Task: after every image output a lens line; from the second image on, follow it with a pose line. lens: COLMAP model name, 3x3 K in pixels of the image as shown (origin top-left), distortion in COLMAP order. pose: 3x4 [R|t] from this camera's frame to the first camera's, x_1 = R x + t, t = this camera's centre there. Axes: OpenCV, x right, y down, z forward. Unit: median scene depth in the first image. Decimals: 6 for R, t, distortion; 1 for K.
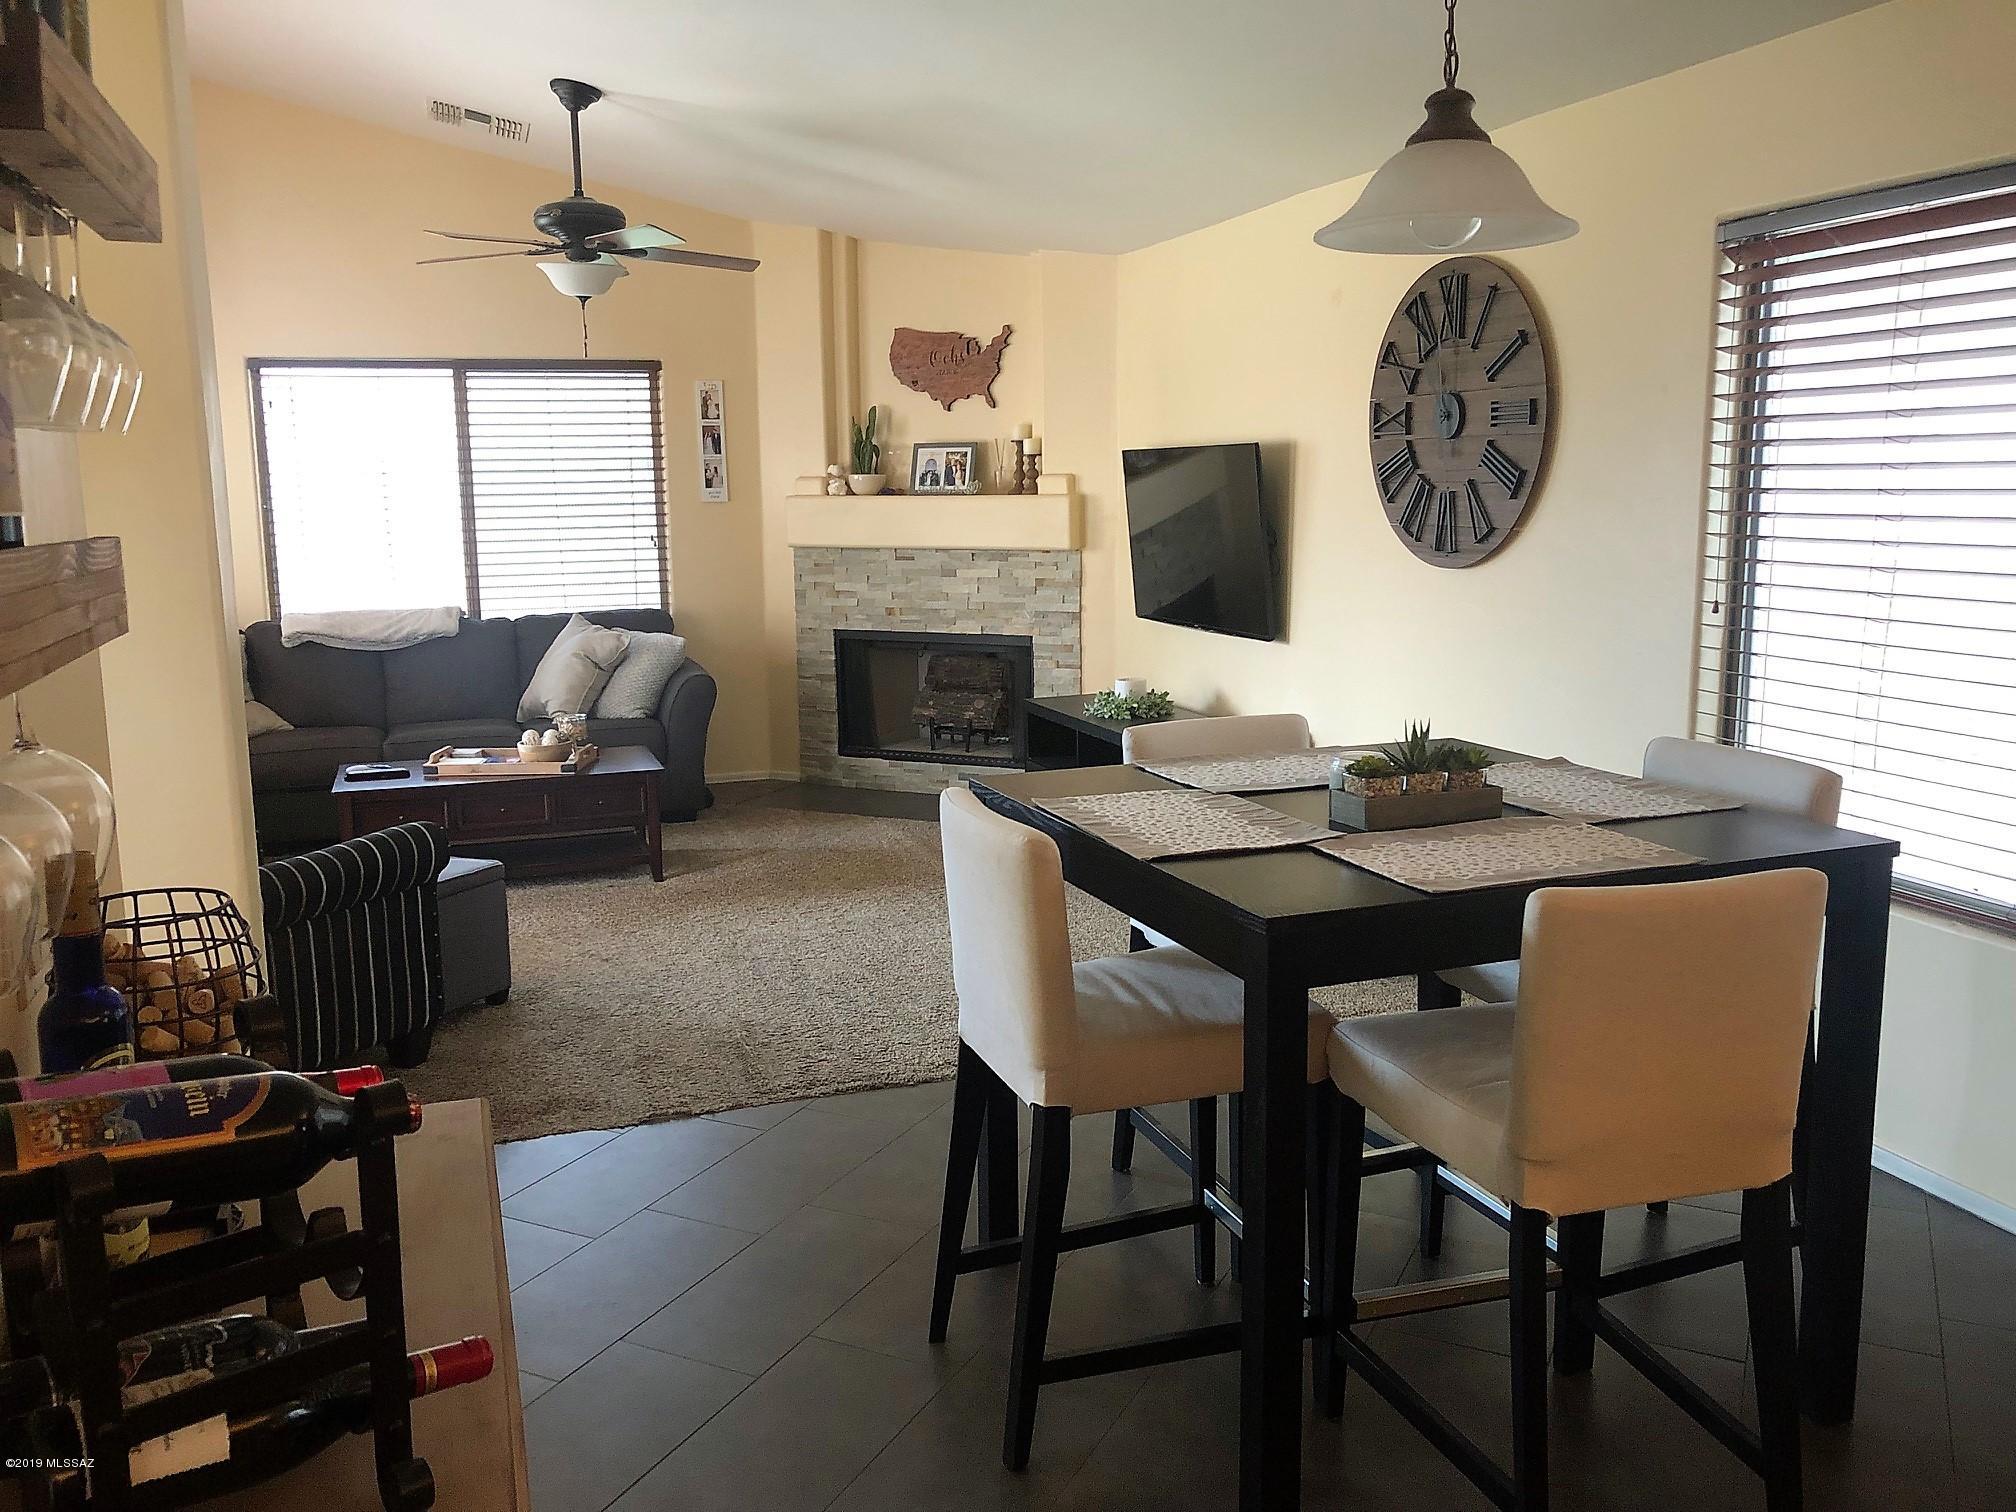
lens RADIAL K [[1659.7, 0, 1007.1], [0, 1659.7, 756.2], [0, 0, 1]] dist [0.012706, -0.006276]
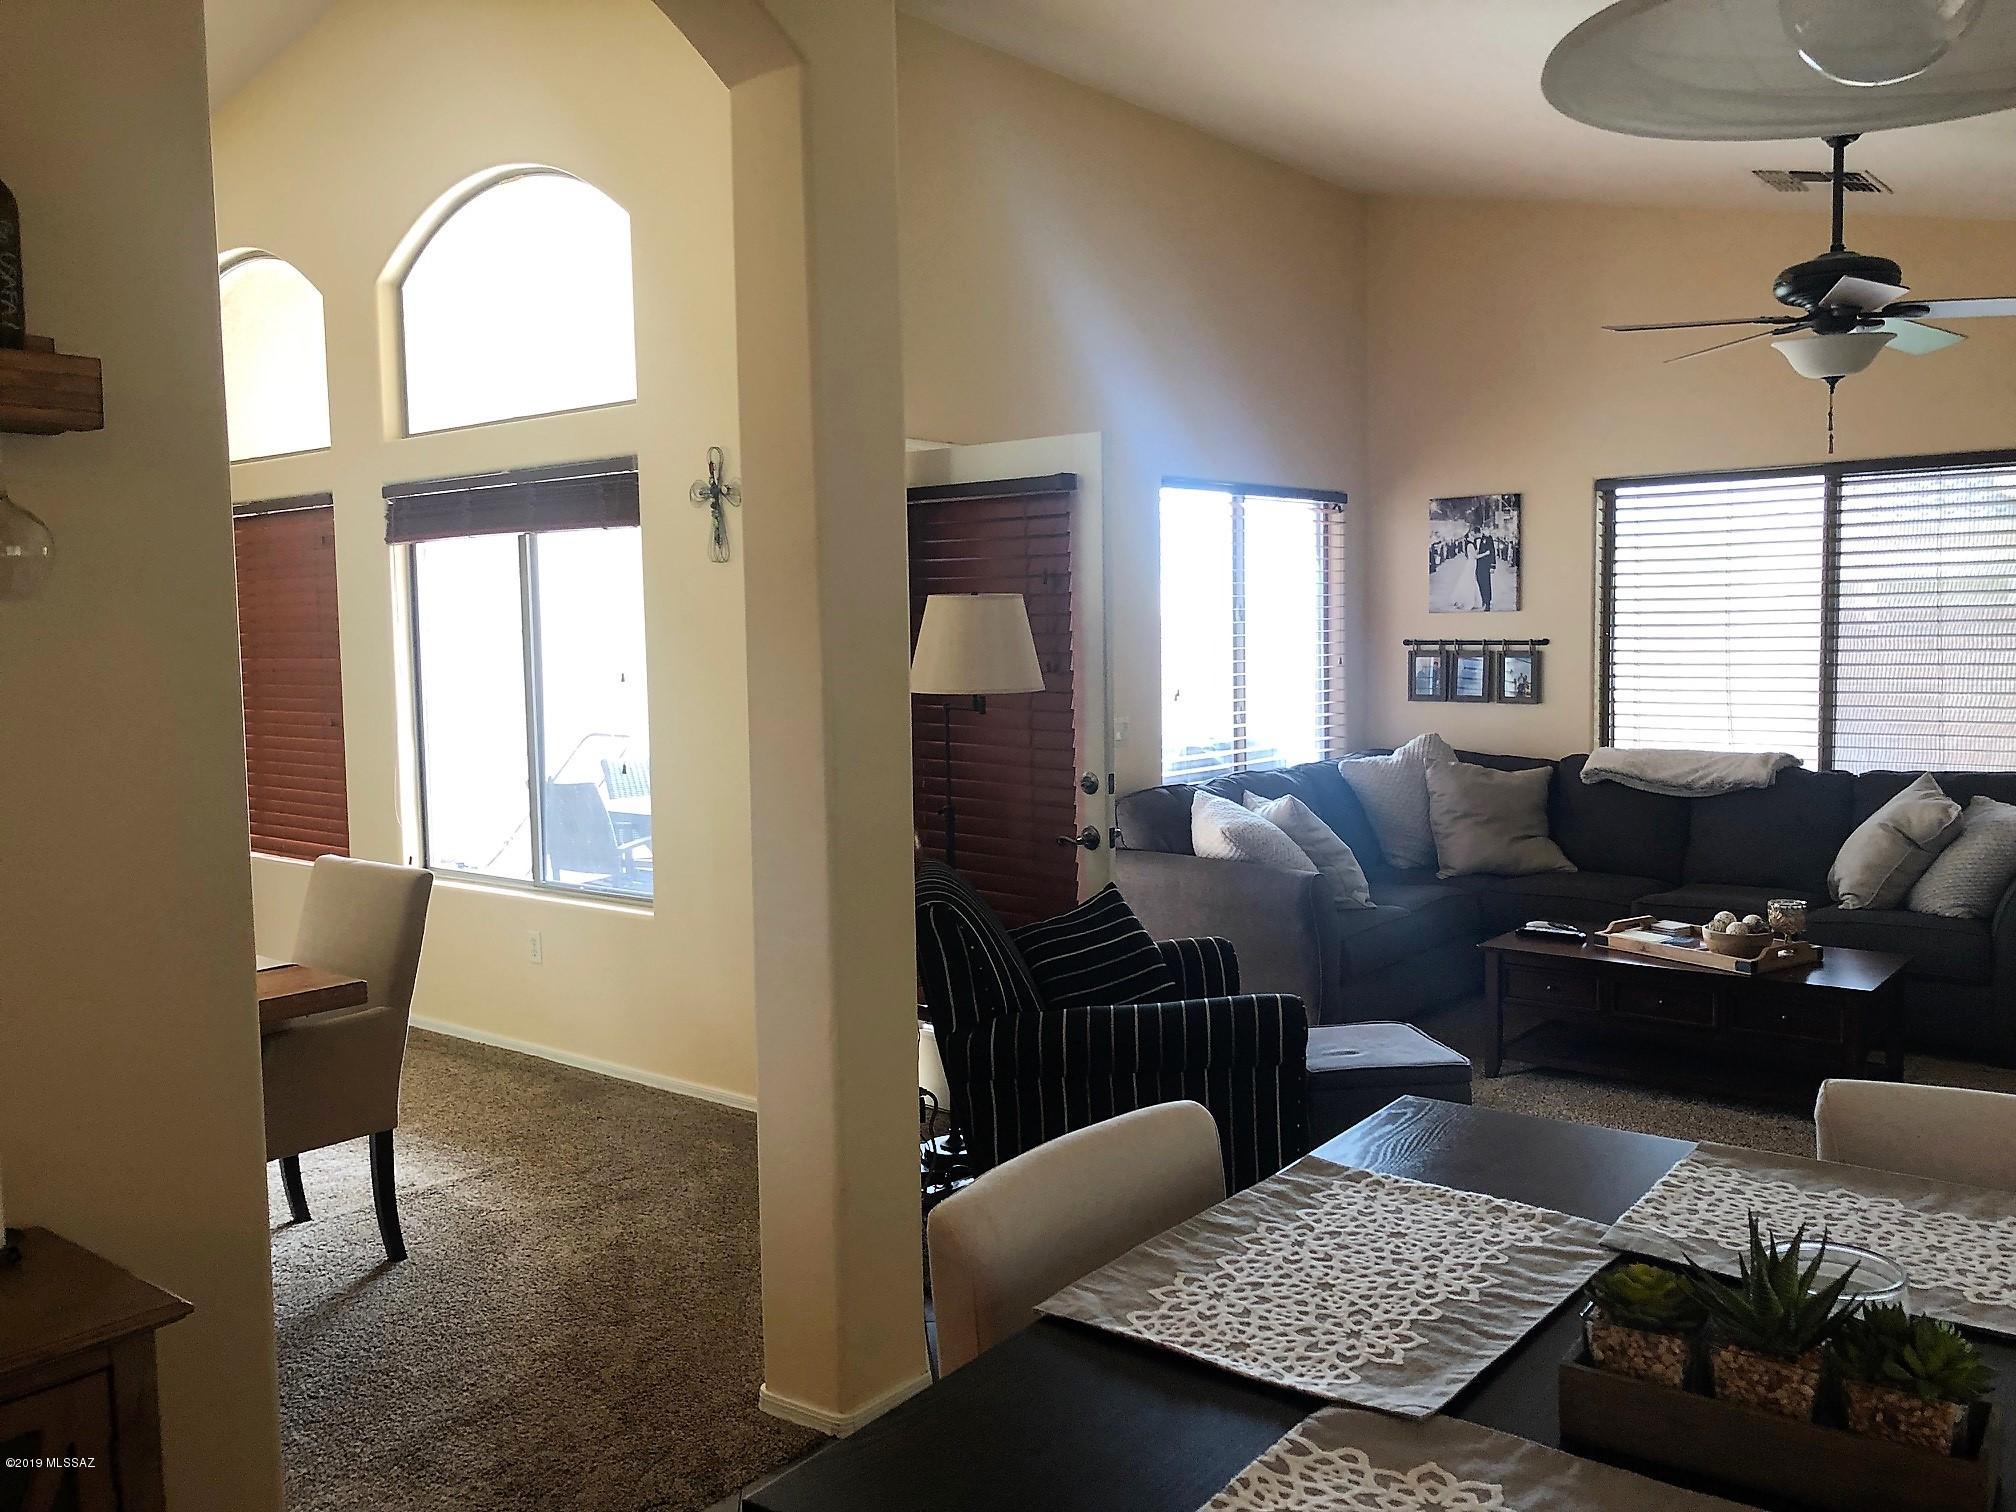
lens RADIAL K [[1659.7, 0, 1006.8], [0, 1659.7, 765.2], [0, 0, 1]] dist [0.012706, -0.006276]
pose [[0.539288, 0.077468, -0.838550, 0.164921], [-0.129766, 0.991511, 0.008144, -0.039134], [0.832063, 0.104423, 0.544763, 0.207433]]
